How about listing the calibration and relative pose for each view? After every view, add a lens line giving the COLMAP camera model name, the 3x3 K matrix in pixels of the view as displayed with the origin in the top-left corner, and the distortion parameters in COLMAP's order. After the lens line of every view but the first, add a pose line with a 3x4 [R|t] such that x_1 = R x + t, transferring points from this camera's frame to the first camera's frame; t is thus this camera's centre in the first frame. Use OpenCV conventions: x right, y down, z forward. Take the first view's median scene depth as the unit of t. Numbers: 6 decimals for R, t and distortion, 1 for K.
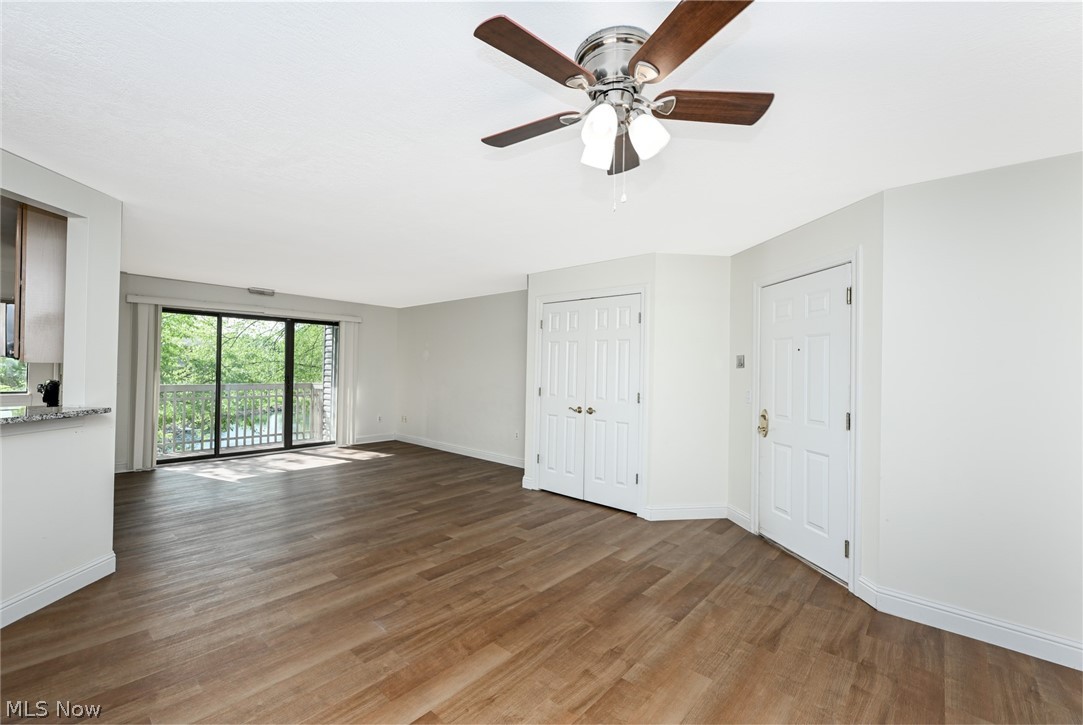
lens RADIAL K [[454.5, 0, 542.2], [0, 454.5, 366.6], [0, 0, 1]] dist [0.003030, 0.000395]
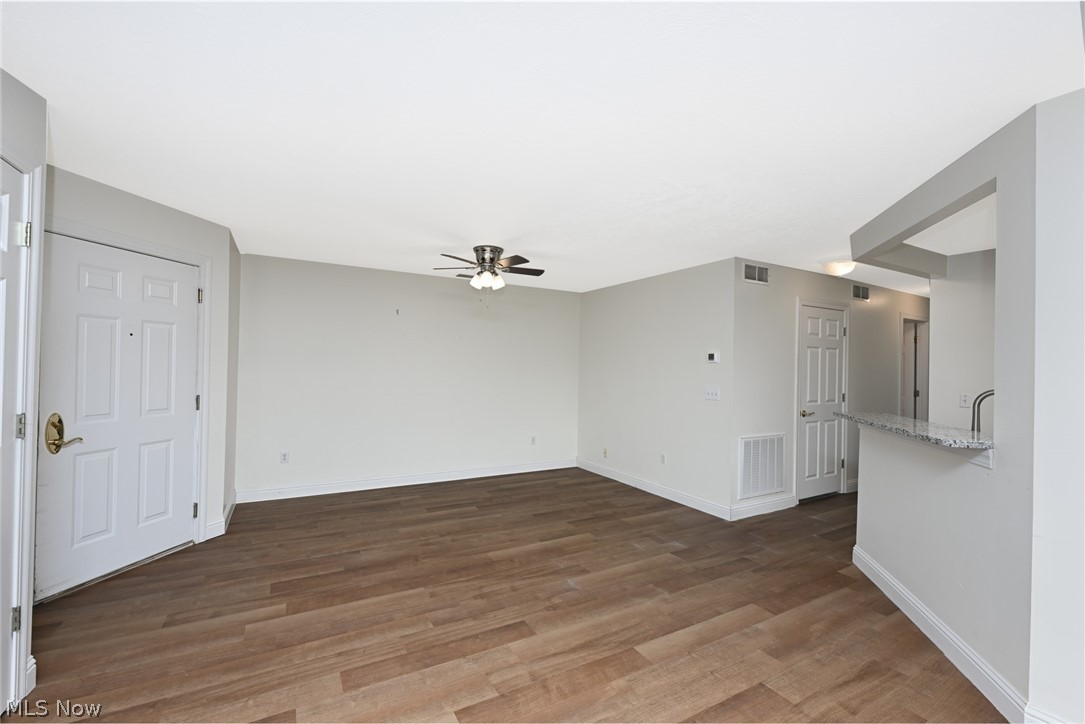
lens RADIAL K [[457.7, 0, 541.2], [0, 457.7, 366.9], [0, 0, 1]] dist [-0.001205, -0.000329]
pose [[-0.942957, -0.031743, 0.331399, -0.522067], [-0.034310, 0.999409, -0.001898, 0.000800], [-0.331143, -0.013160, -0.943489, 1.718761]]
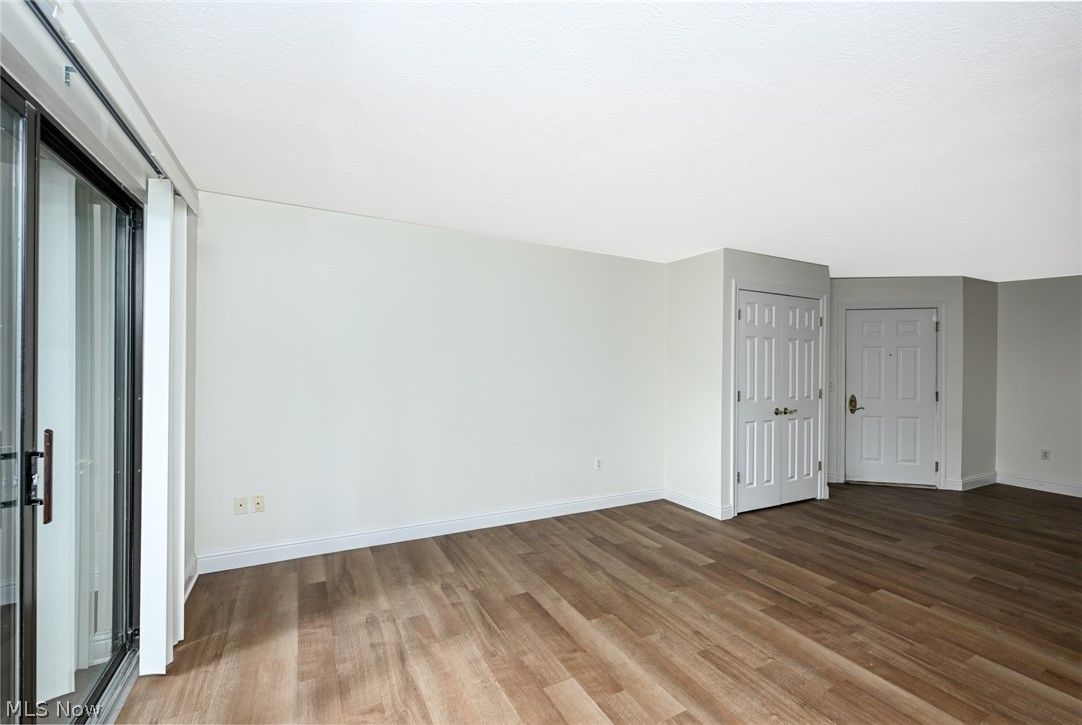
lens RADIAL K [[454.1, 0, 540.4], [0, 454.1, 364.1], [0, 0, 1]] dist [0.003030, 0.000395]
pose [[0.354355, -0.008938, 0.935068, -1.487920], [-0.010117, 0.999859, 0.013391, -0.014330], [-0.935056, -0.014205, 0.354215, 1.730956]]
